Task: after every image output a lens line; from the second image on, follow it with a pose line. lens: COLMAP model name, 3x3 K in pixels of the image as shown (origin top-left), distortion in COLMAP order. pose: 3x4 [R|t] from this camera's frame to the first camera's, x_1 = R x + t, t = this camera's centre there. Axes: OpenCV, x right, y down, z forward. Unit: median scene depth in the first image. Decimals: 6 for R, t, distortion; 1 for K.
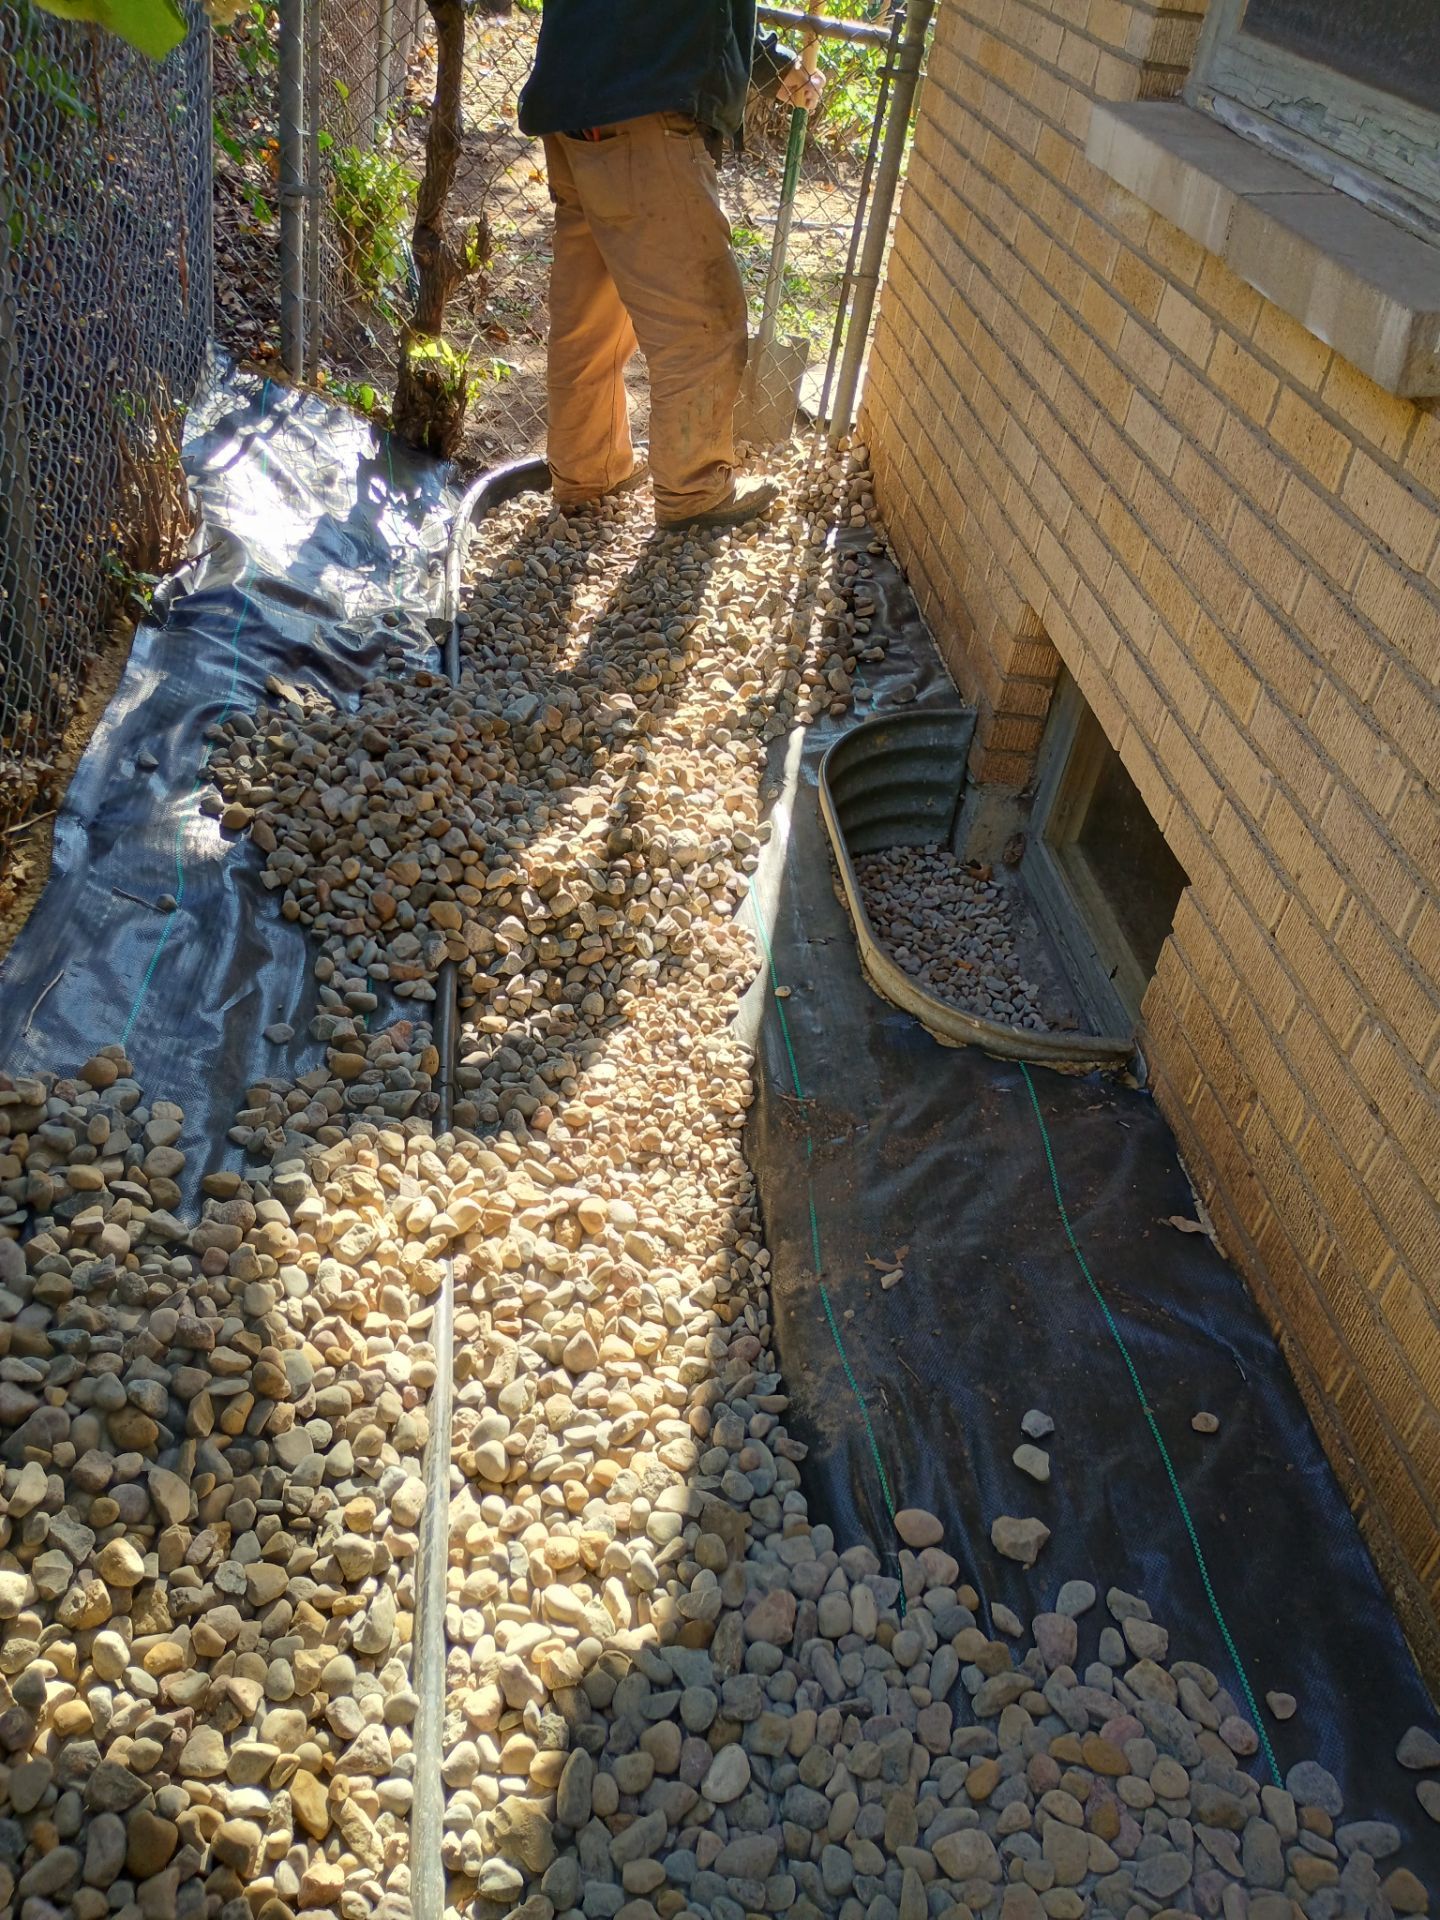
lens RADIAL K [[1680.8, 0, 703.5], [0, 1680.8, 953.6], [0, 0, 1]] dist [0.055475, -0.061968]
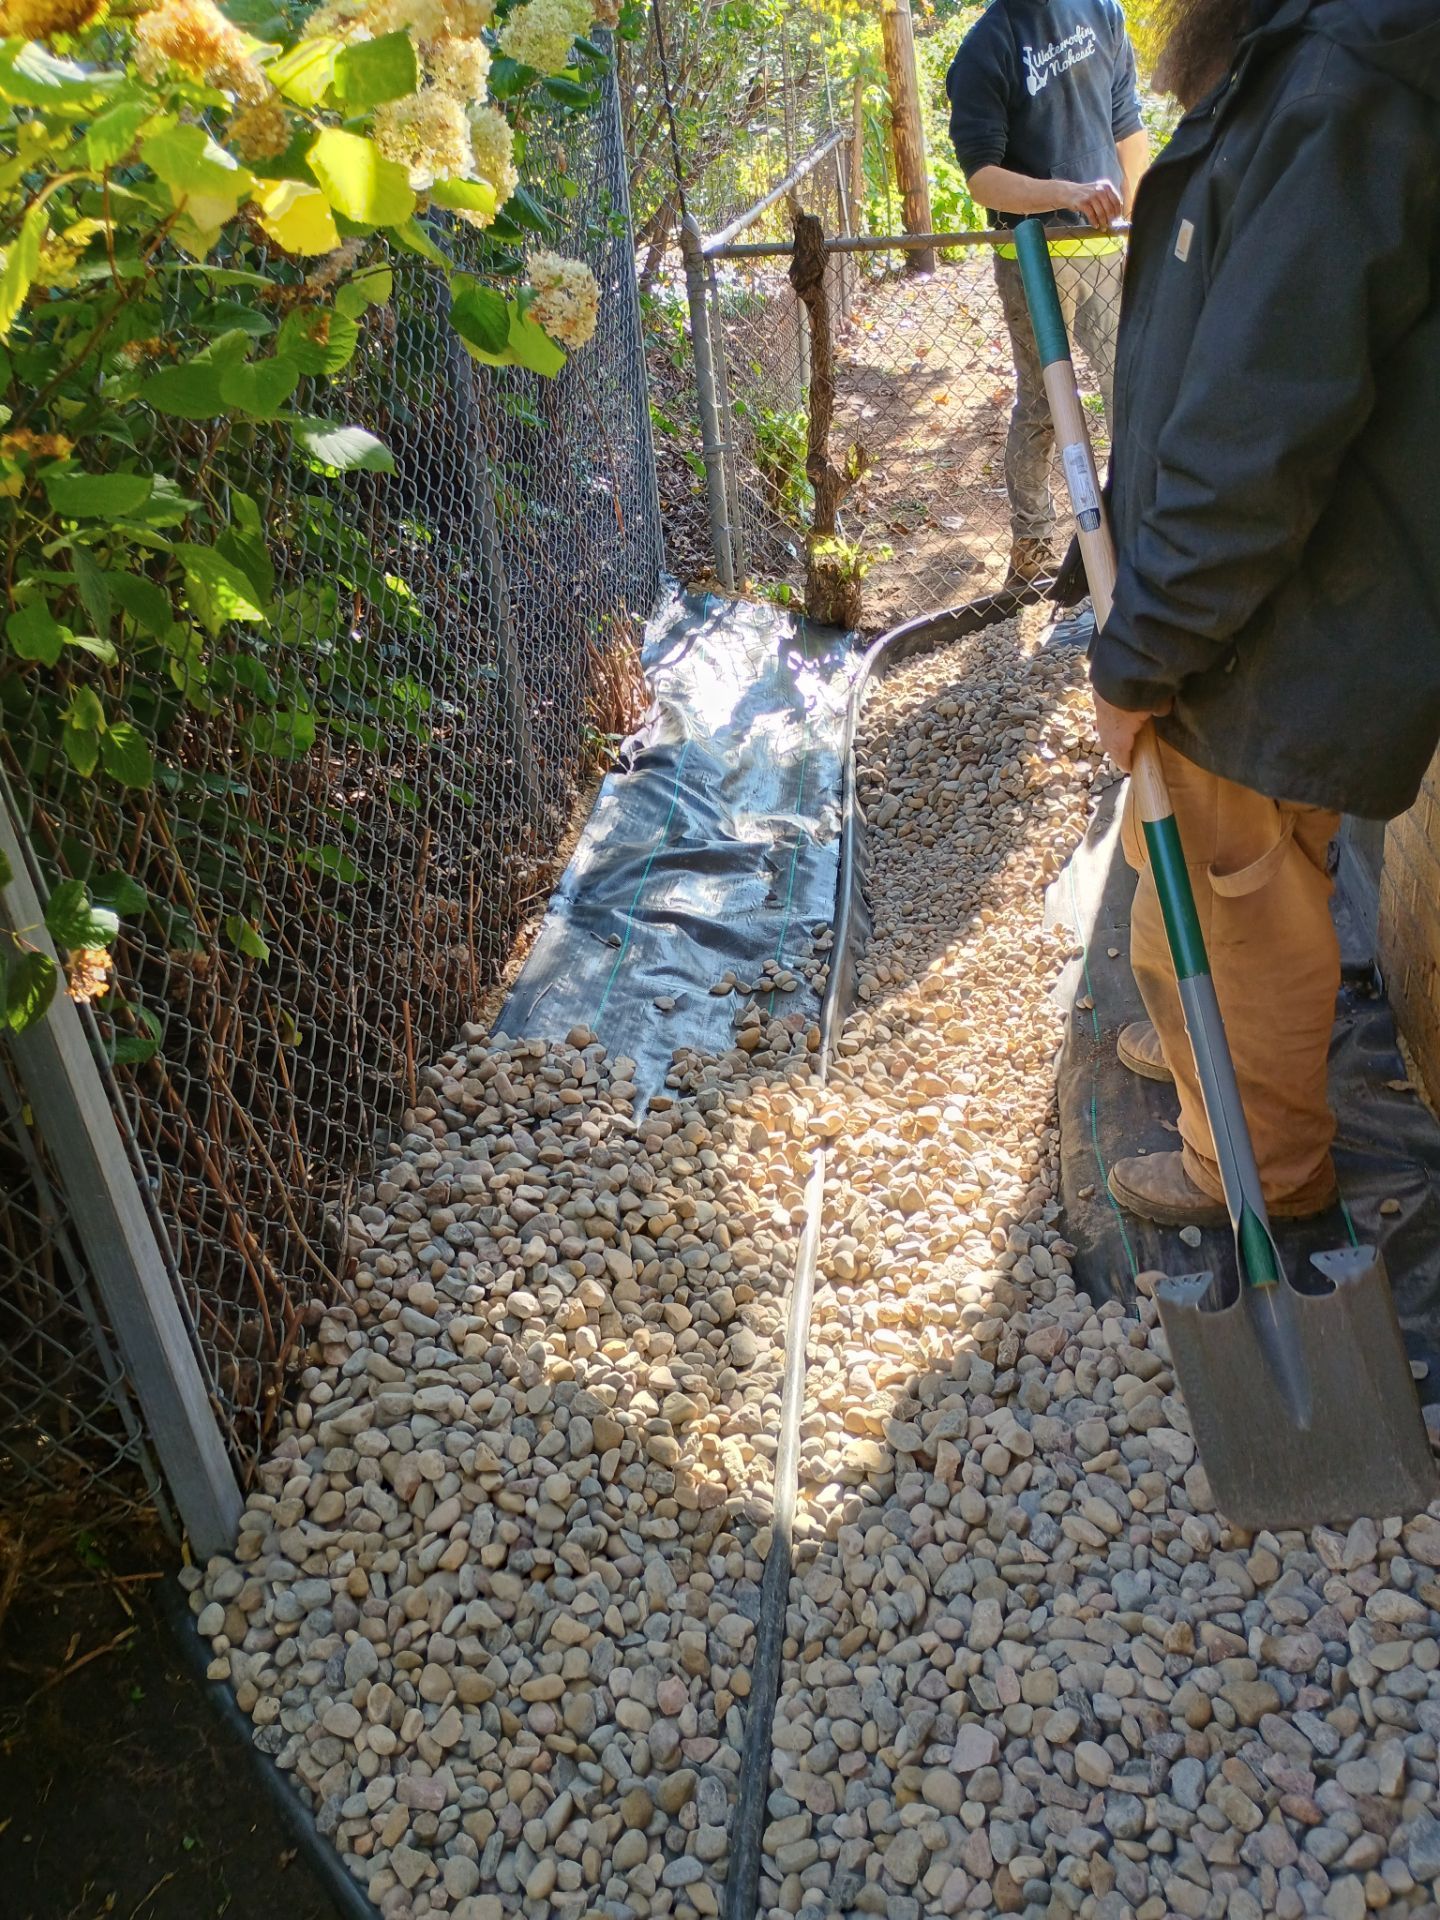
lens RADIAL K [[1680.8, 0, 703.5], [0, 1680.8, 953.6], [0, 0, 1]] dist [0.055475, -0.061968]
pose [[0.943713, -0.114699, -0.310241, 0.209482], [0.076097, 0.988079, -0.133825, 0.203839], [0.321893, 0.102684, 0.941191, -0.354412]]
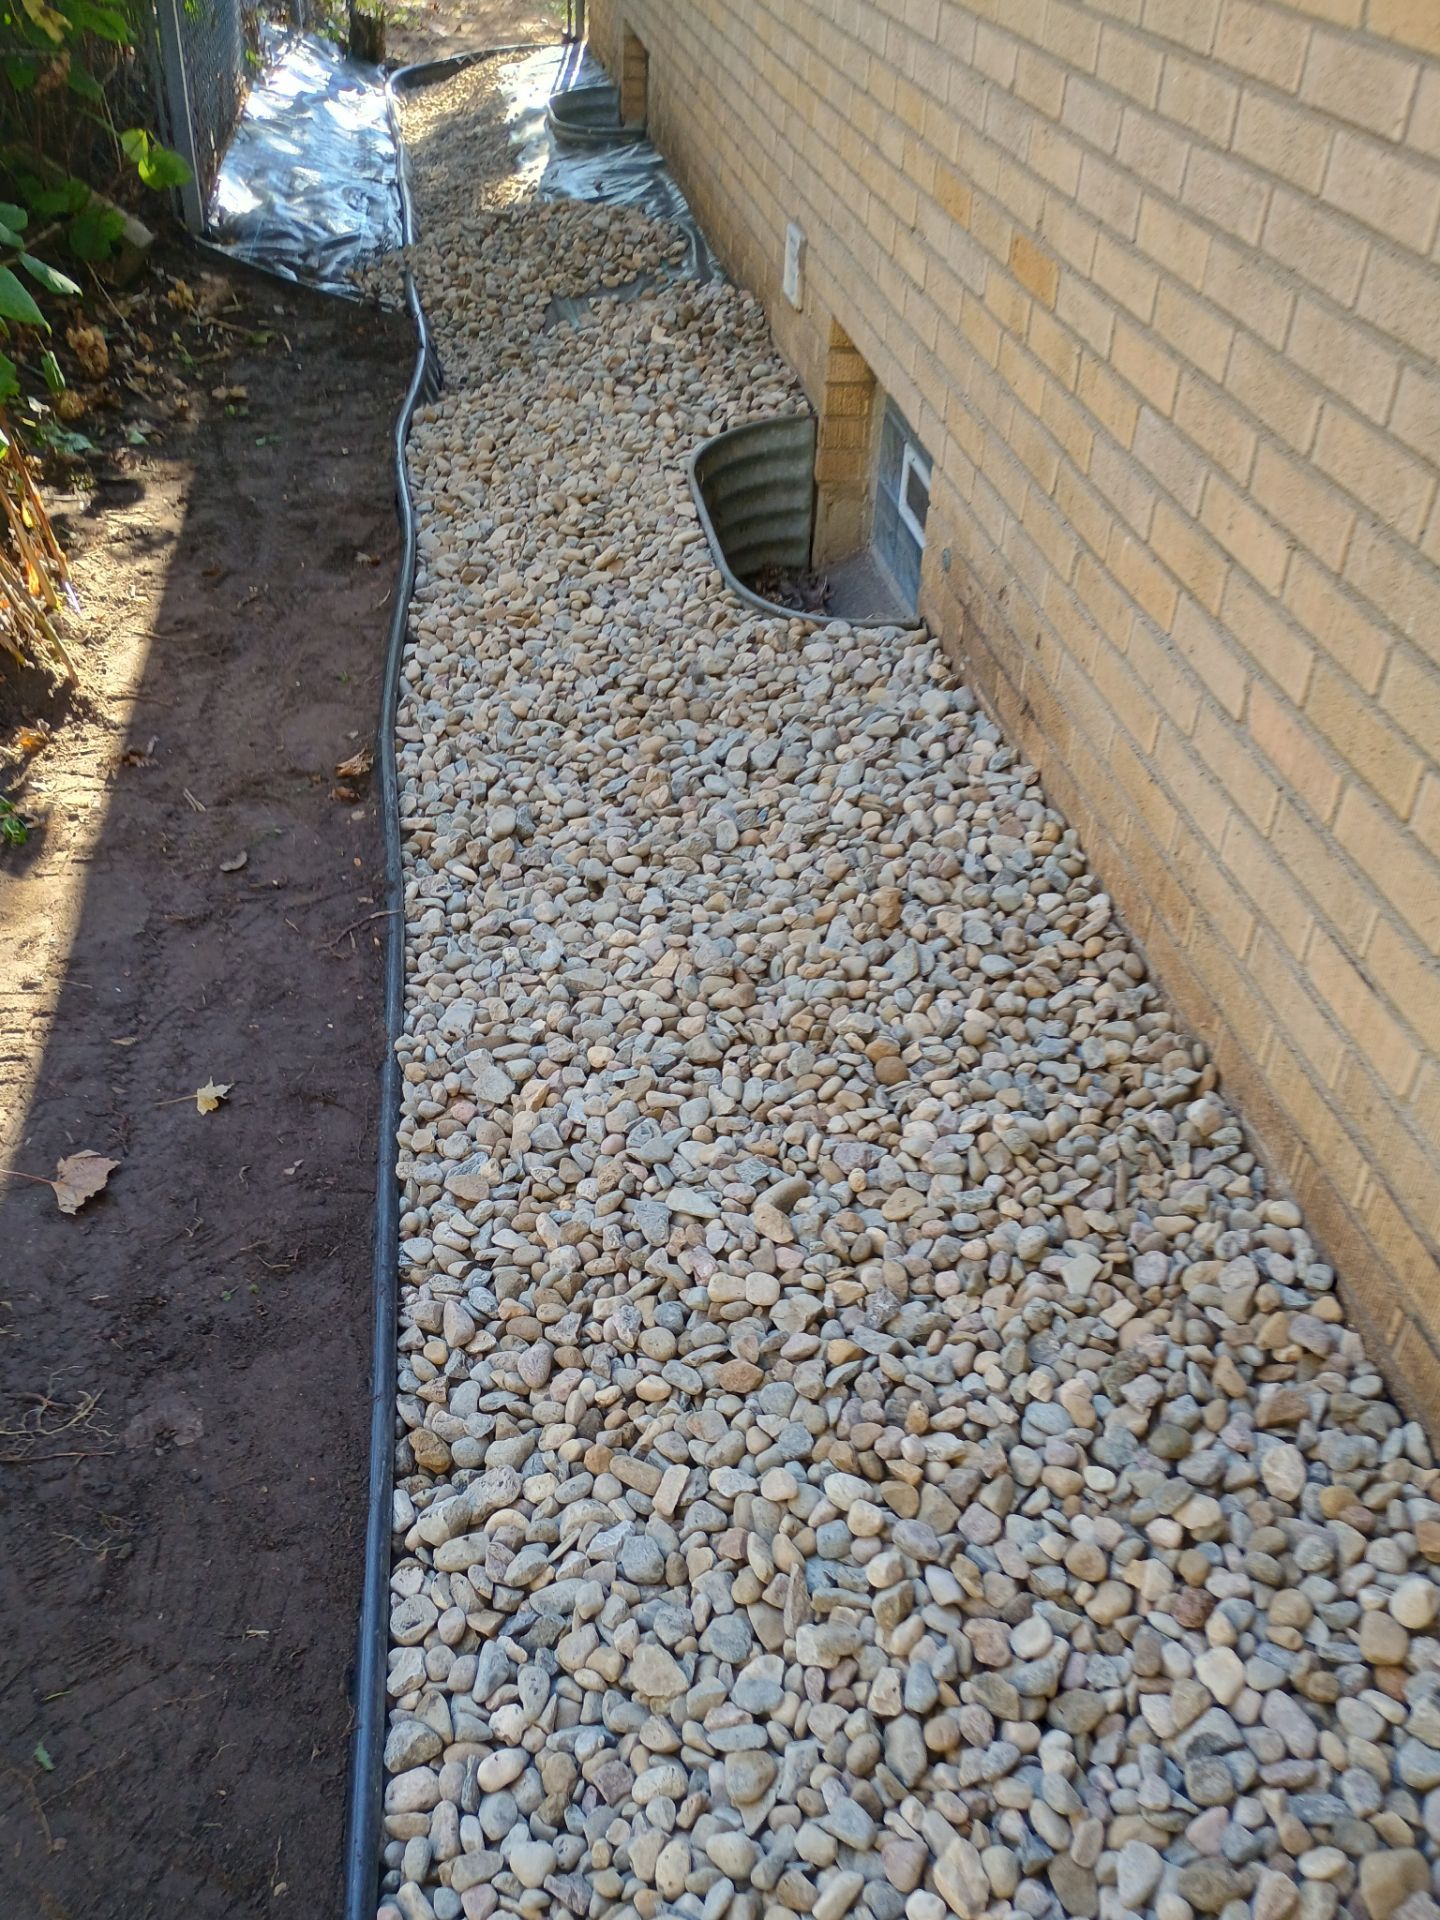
lens RADIAL K [[1686.0, 0, 720.0], [0, 1686.0, 960.0], [0, 0, 1]] dist [0.063989, -0.079320]
pose [[0.992624, -0.120913, -0.008796, 0.283912], [0.121102, 0.992305, 0.025786, 1.579850], [0.005611, -0.026662, 0.999629, -2.178458]]
